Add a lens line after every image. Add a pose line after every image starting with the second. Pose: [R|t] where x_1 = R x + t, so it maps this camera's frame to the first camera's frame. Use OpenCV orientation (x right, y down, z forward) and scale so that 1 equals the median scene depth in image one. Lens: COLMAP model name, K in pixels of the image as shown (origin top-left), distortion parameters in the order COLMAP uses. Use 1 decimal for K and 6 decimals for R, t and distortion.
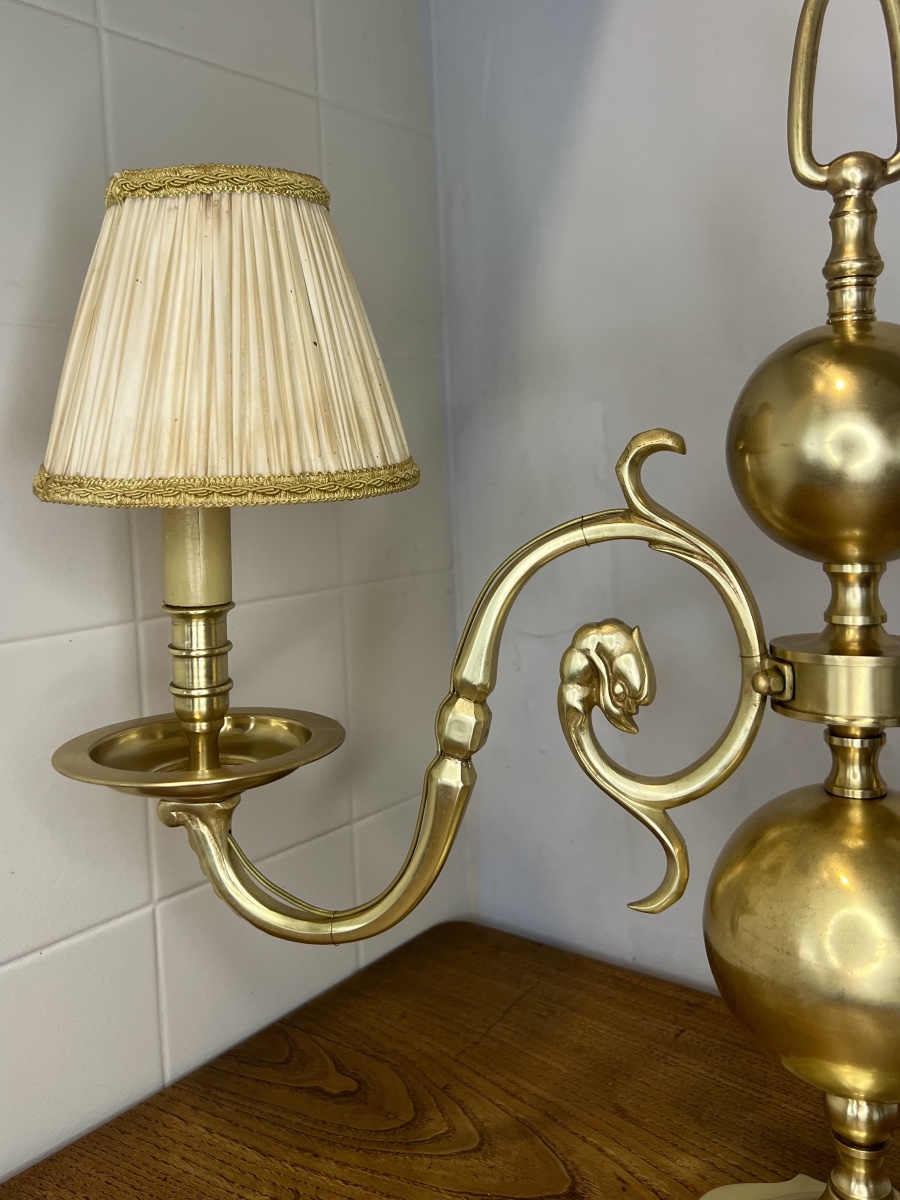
lens RADIAL K [[918.4, 0, 450.3], [0, 918.4, 554.4], [0, 0, 1]] dist [0.064750, -0.082472]
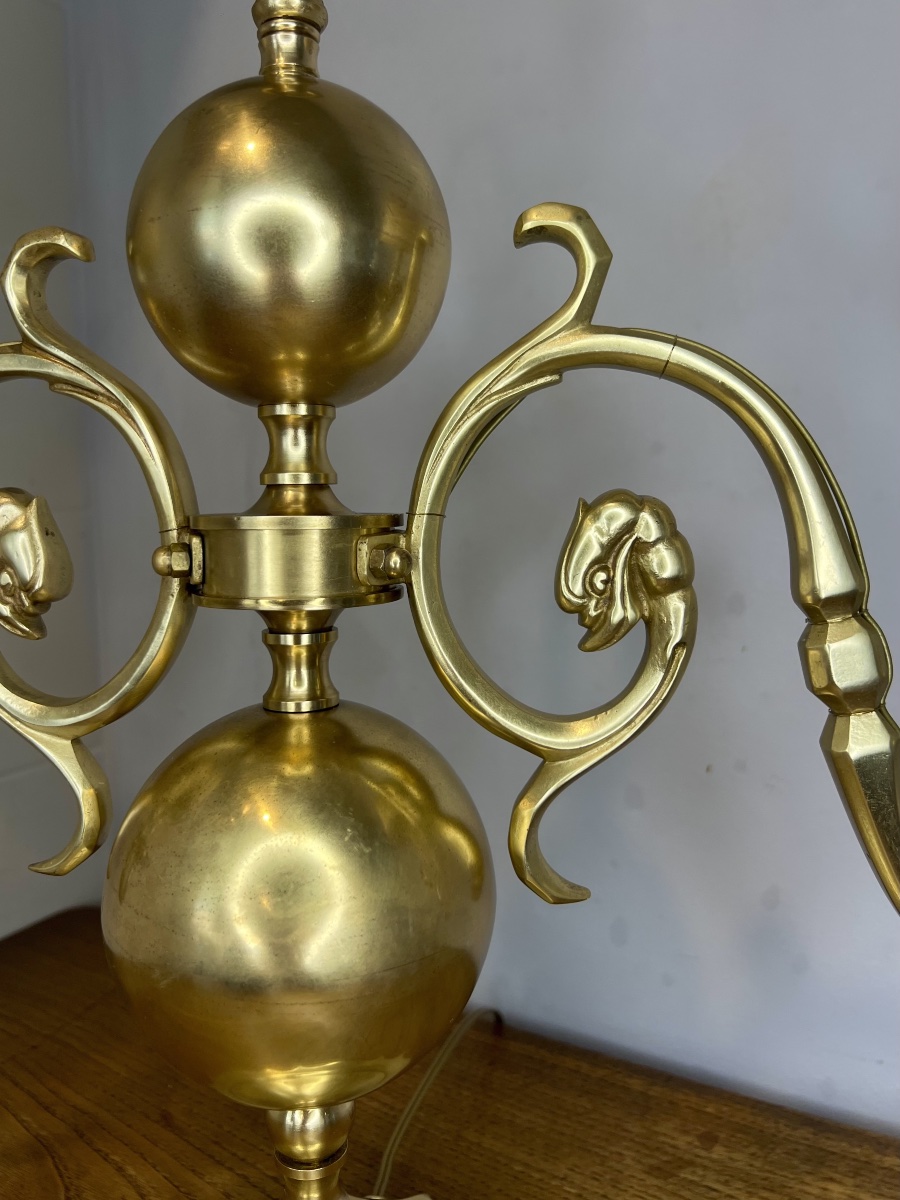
lens RADIAL K [[838.0, 0, 473.0], [0, 838.0, 595.1], [0, 0, 1]] dist [0.024365, -0.039126]
pose [[0.991474, -0.000992, 0.130305, 0.452213], [-0.000819, 0.999904, 0.013842, 0.143629], [-0.130306, -0.013830, 0.991377, 0.273765]]
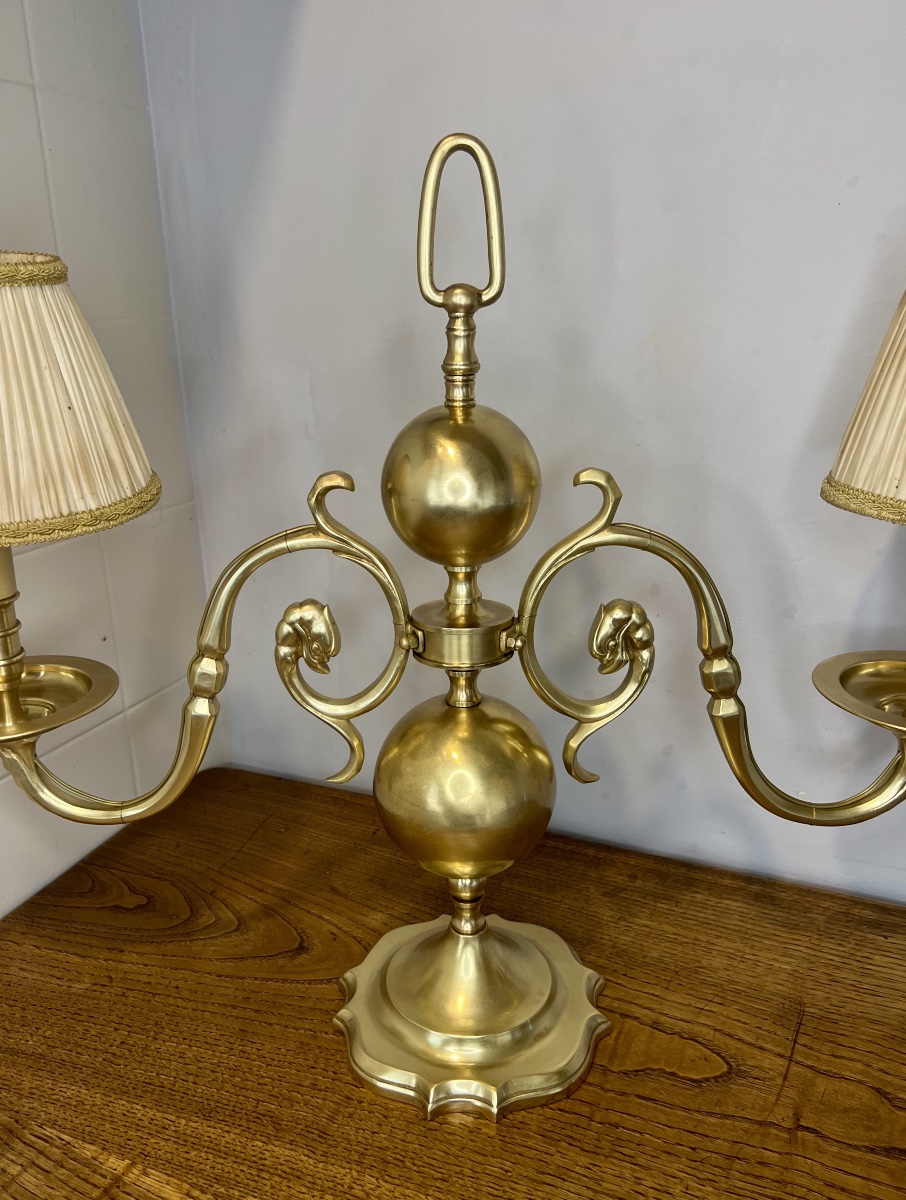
lens RADIAL K [[902.1, 0, 419.4], [0, 902.1, 555.1], [0, 0, 1]] dist [0.030772, -0.045477]
pose [[0.970793, -0.065677, 0.230756, 0.021886], [0.011440, 0.973380, 0.228913, -0.314846], [-0.239647, -0.219587, 0.945701, -0.353945]]
